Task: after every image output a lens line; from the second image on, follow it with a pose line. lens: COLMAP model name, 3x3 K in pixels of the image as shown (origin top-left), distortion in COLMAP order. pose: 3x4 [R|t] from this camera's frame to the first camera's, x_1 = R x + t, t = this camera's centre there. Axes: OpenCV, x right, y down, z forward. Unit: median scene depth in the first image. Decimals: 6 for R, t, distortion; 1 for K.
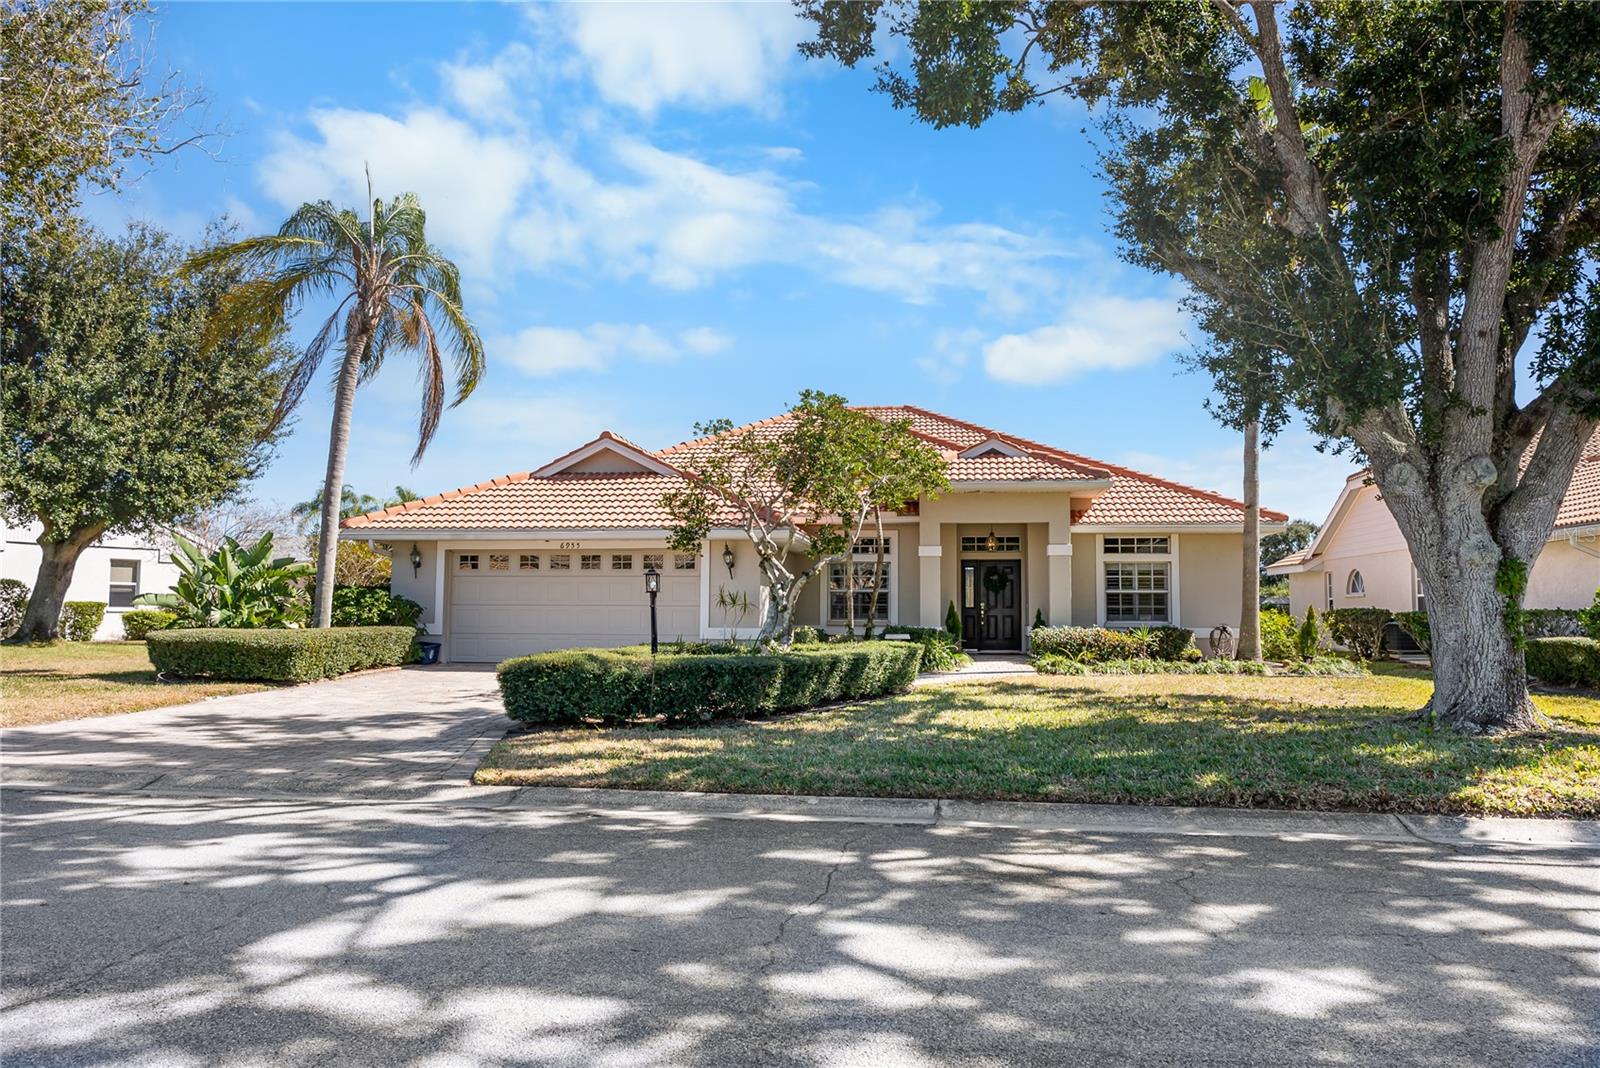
lens RADIAL K [[1157.8, 0, 798.8], [0, 1157.8, 536.1], [0, 0, 1]] dist [0.015172, 0.001138]
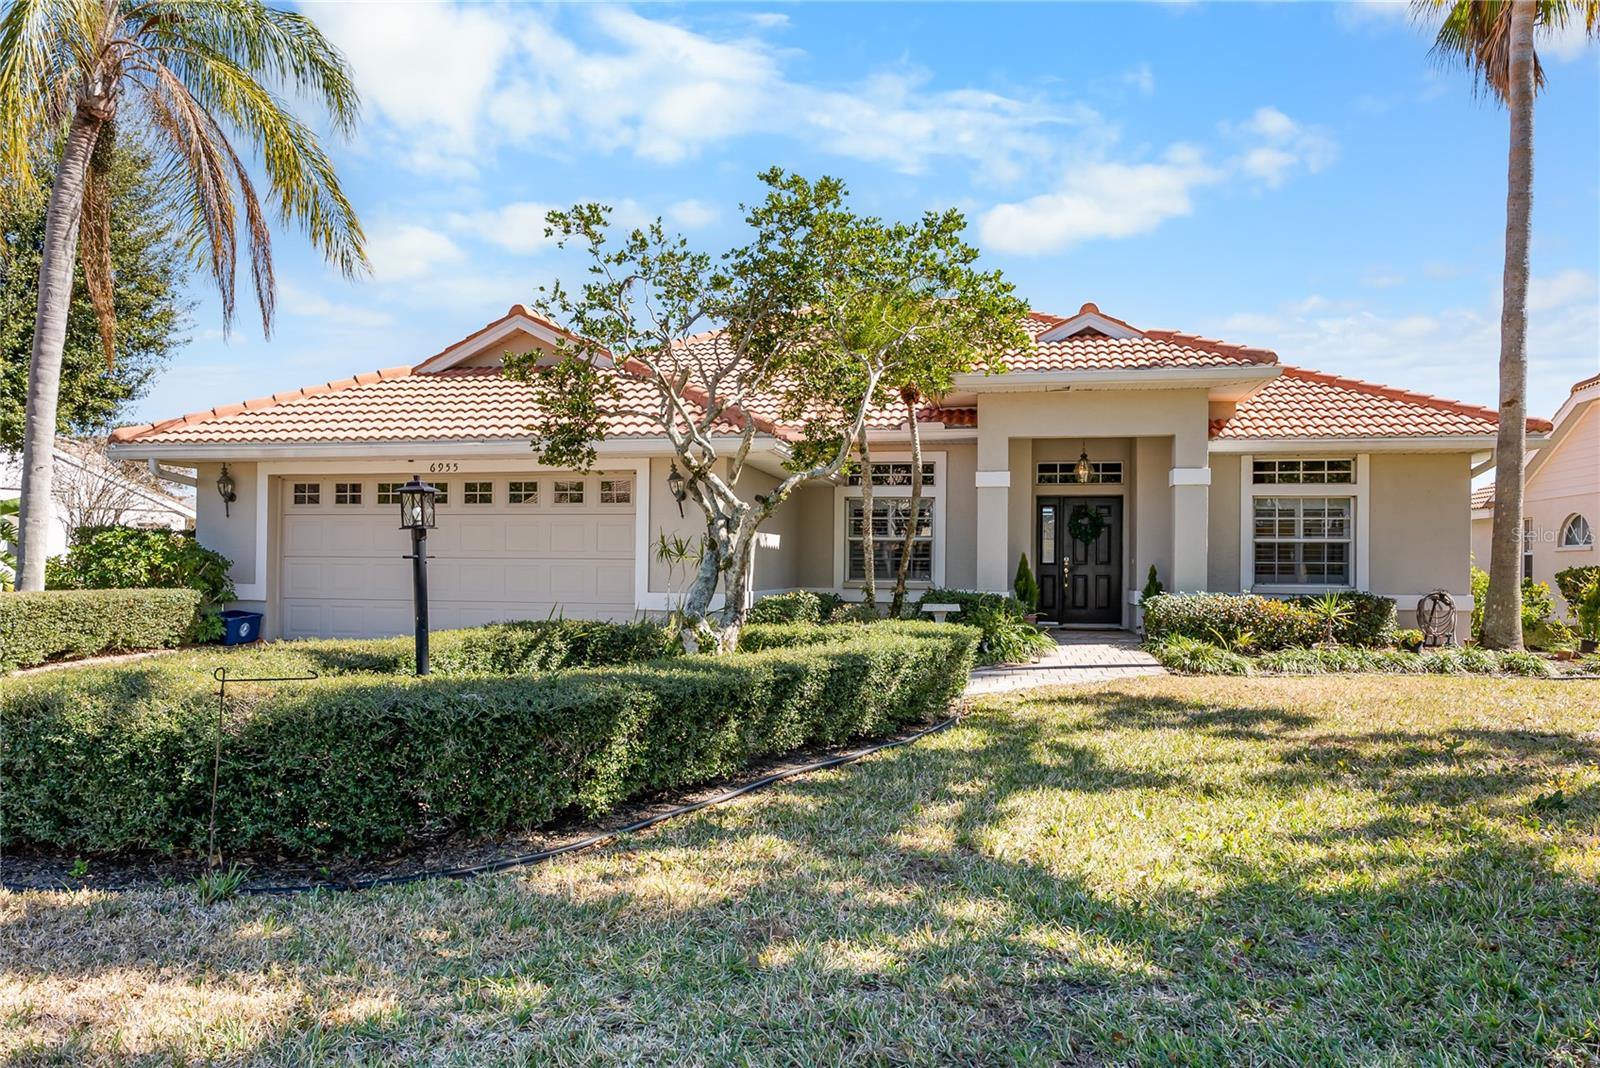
lens RADIAL K [[1104.9, 0, 799.4], [0, 1104.9, 557.1], [0, 0, 1]] dist [-0.002629, -0.000879]
pose [[0.998233, 0.003200, -0.059342, 0.040105], [0.000119, 0.998439, 0.055851, 0.022468], [0.059428, -0.055759, 0.996674, 0.356616]]
